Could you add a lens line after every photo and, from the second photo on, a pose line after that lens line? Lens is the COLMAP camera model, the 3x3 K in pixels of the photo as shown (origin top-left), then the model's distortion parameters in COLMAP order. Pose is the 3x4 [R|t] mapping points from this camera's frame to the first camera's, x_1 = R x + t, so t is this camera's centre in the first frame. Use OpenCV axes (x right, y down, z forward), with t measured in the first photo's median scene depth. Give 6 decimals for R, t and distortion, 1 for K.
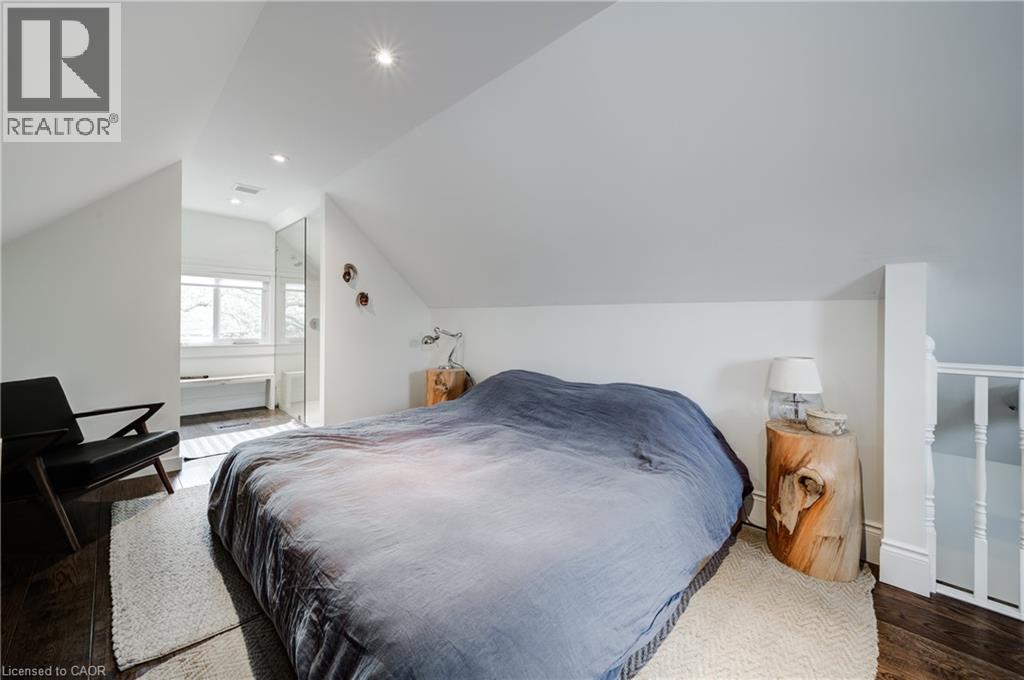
lens RADIAL K [[397.6, 0, 508.8], [0, 397.6, 322.9], [0, 0, 1]] dist [0.000151, -0.000028]
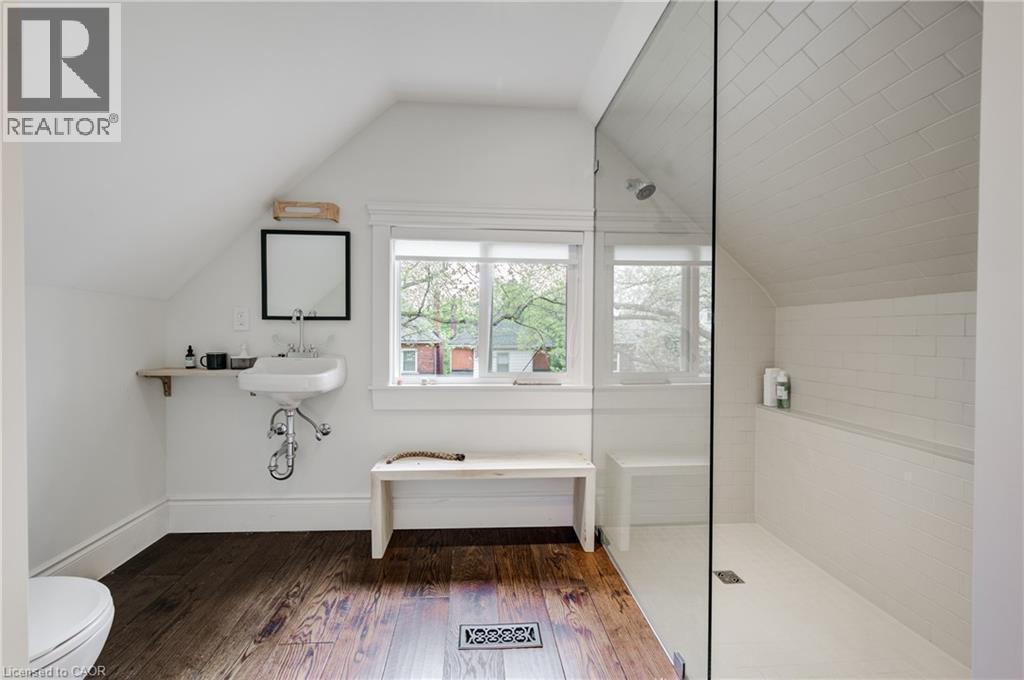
lens RADIAL K [[393.5, 0, 508.9], [0, 393.5, 341.9], [0, 0, 1]] dist [0.000890, -0.000092]
pose [[0.757800, 0.006443, -0.652455, -0.382736], [0.001185, 0.999936, 0.011251, -0.000461], [0.652486, -0.009299, 0.757744, 0.623544]]
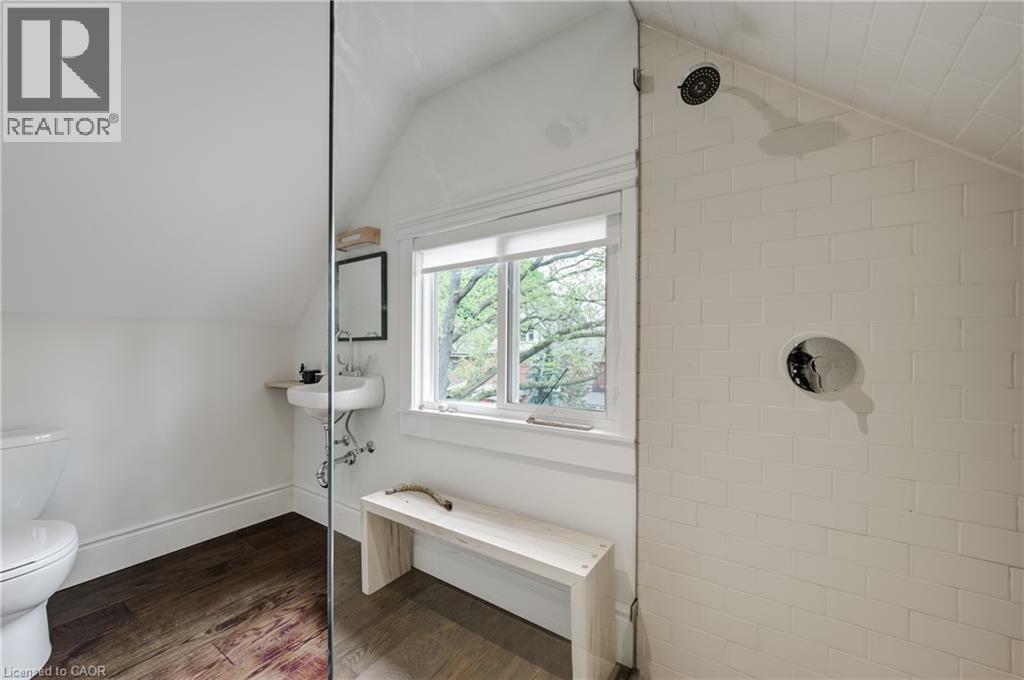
lens RADIAL K [[401.7, 0, 509.9], [0, 401.7, 349.2], [0, 0, 1]] dist [-0.000520, 0.000029]
pose [[0.170252, -0.011644, -0.985332, -0.343515], [0.003952, 0.999930, -0.011134, -0.003976], [0.985393, -0.001999, 0.170286, 0.886191]]
